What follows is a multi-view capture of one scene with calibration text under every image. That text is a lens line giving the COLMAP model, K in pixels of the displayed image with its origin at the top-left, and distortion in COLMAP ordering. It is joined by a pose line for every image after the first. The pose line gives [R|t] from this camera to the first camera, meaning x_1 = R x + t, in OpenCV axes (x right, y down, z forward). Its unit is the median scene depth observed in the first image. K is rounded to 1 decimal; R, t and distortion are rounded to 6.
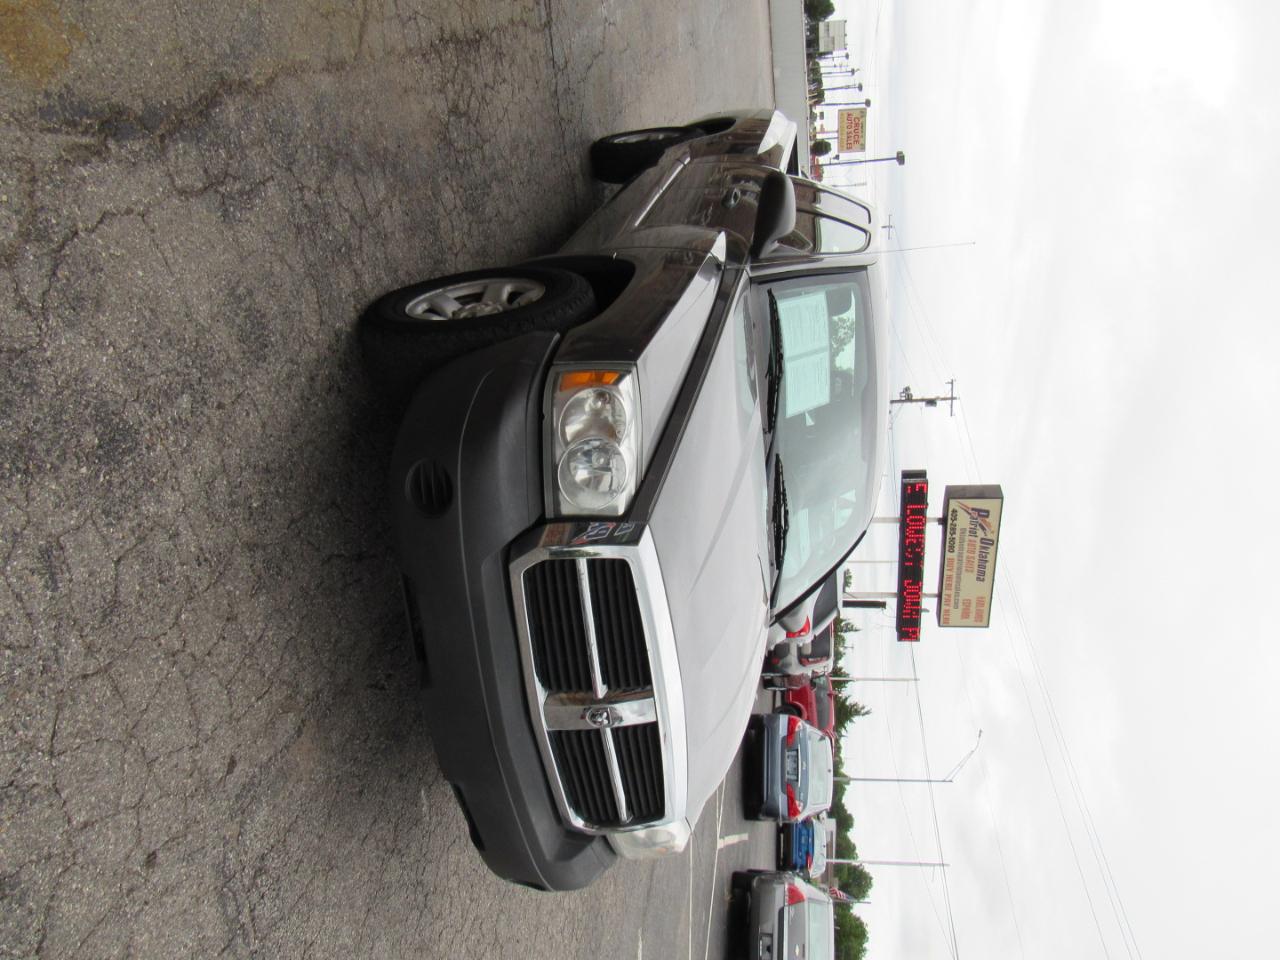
lens RADIAL K [[912.5, 0, 639.1], [0, 912.5, 475.2], [0, 0, 1]] dist [-0.028692, 0.006702]
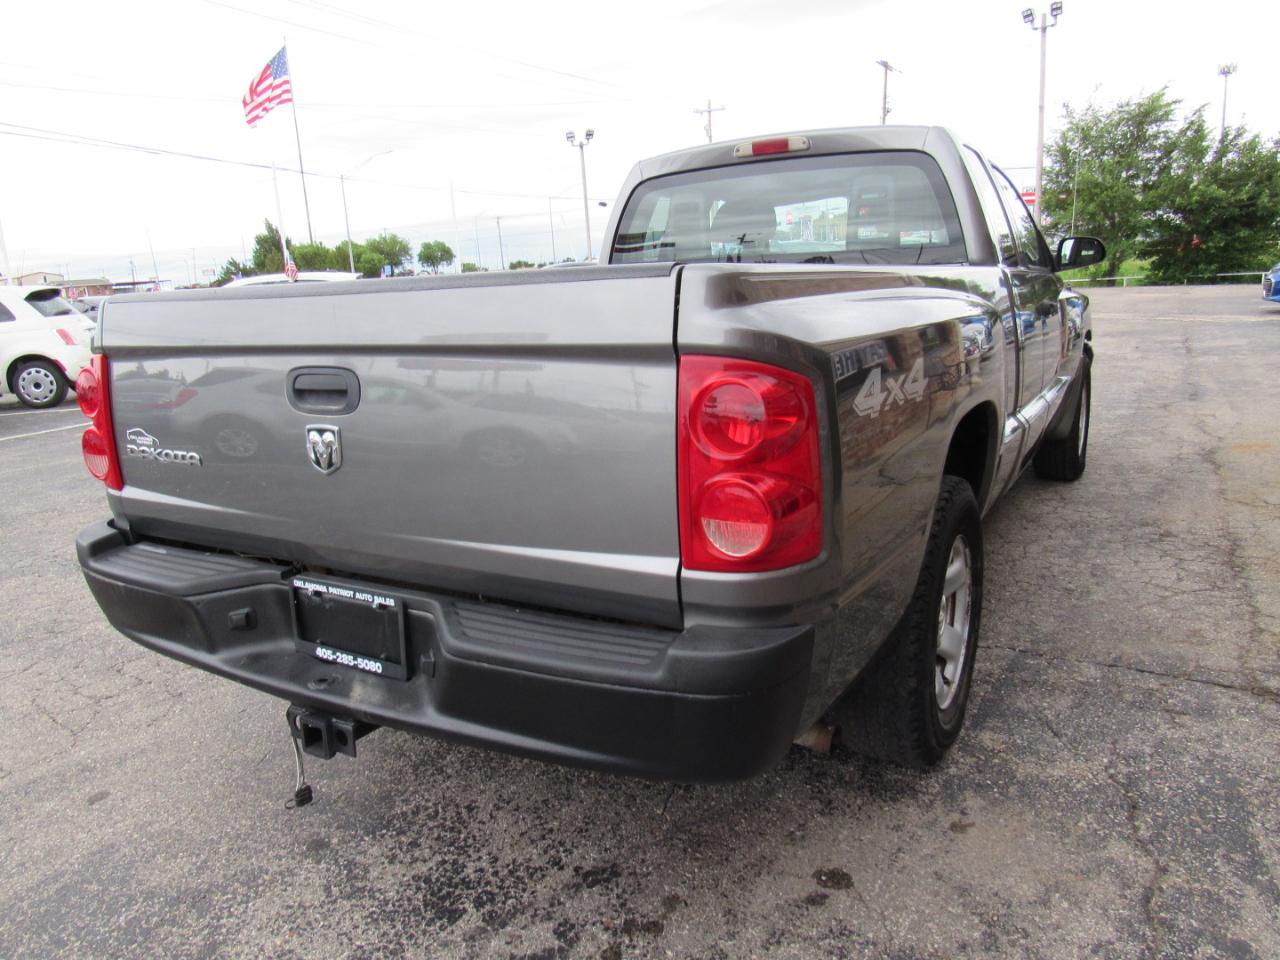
lens RADIAL K [[912.5, 0, 639.1], [0, 912.5, 475.2], [0, 0, 1]] dist [-0.028692, 0.006702]
pose [[-0.229275, -0.927540, -0.295132, 0.363907], [-0.520056, -0.139571, 0.842651, -1.046513], [-0.822785, 0.346684, -0.450373, 2.121460]]
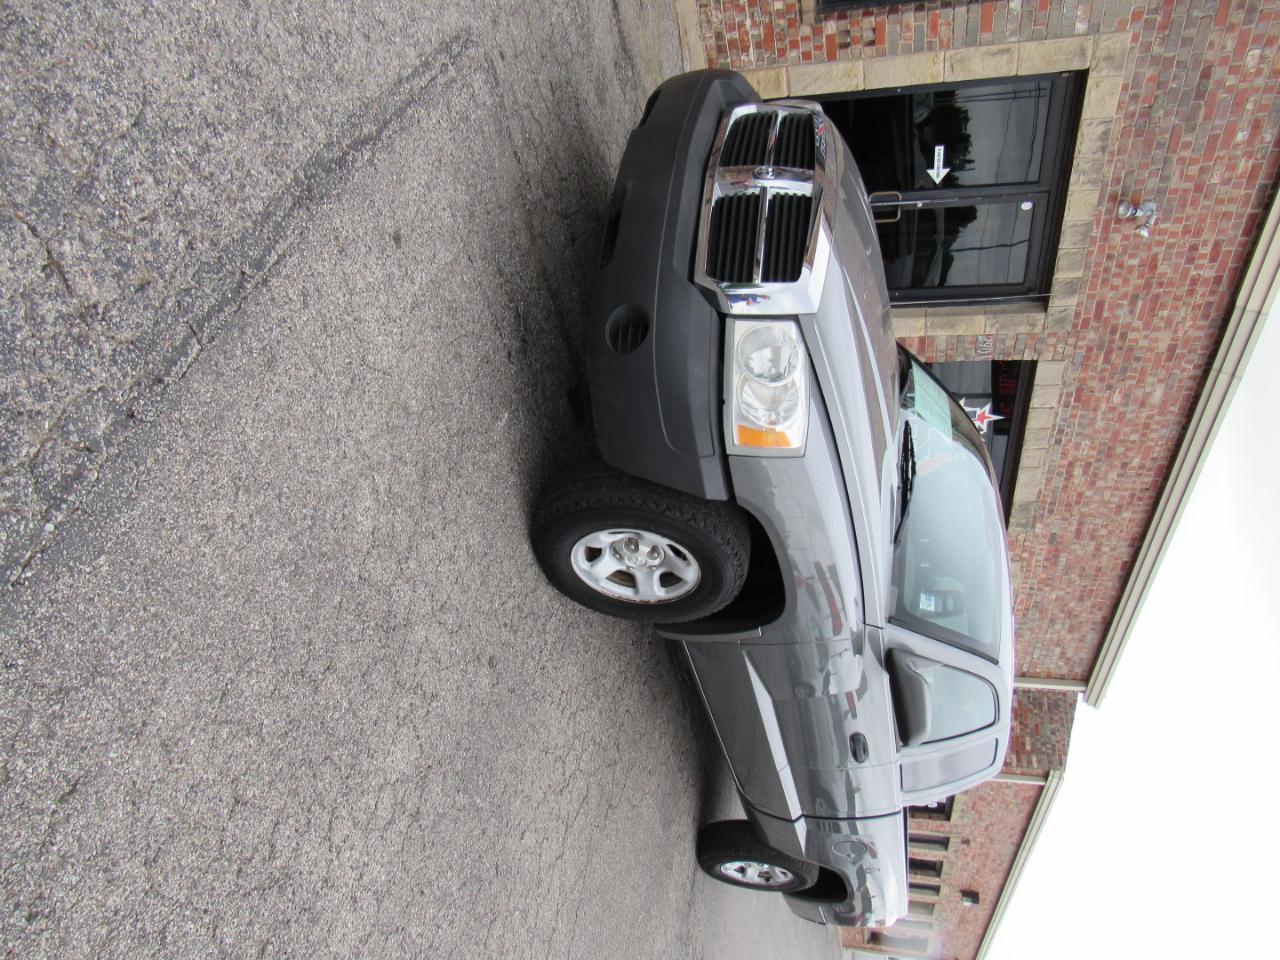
lens RADIAL K [[923.1, 0, 633.5], [0, 923.1, 489.2], [0, 0, 1]] dist [-0.047234, 0.010534]
pose [[0.960469, 0.183459, -0.209384, 0.081400], [-0.267338, 0.398048, -0.877547, 1.056975], [-0.077649, 0.898833, 0.431358, 0.614319]]
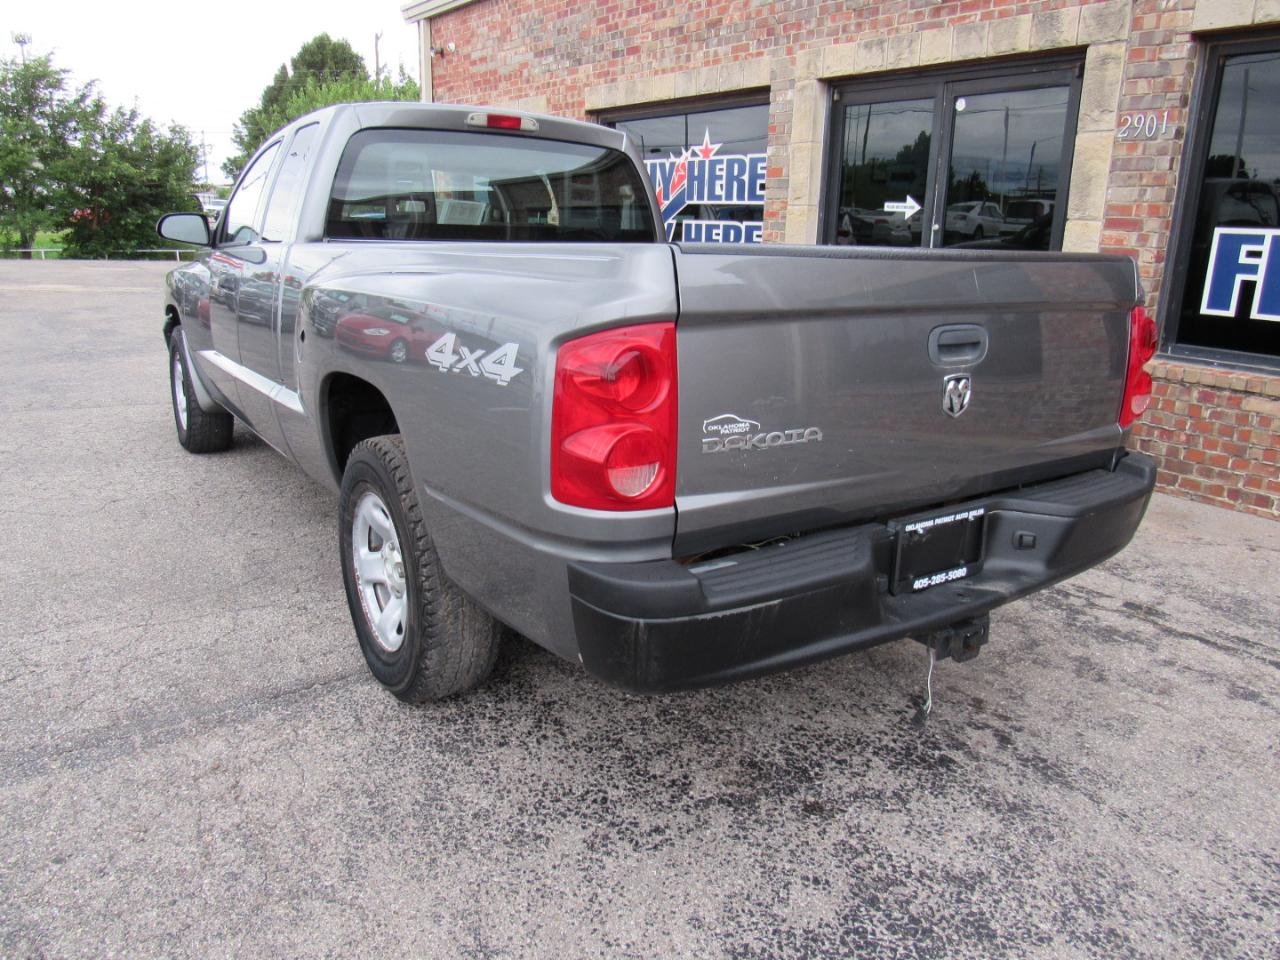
lens RADIAL K [[912.5, 0, 639.1], [0, 912.5, 475.2], [0, 0, 1]] dist [-0.028692, 0.006702]
pose [[0.029303, -0.895420, -0.444257, 0.471920], [-0.994086, 0.020388, -0.106664, -0.287423], [0.104567, 0.444755, -0.889527, 2.538596]]
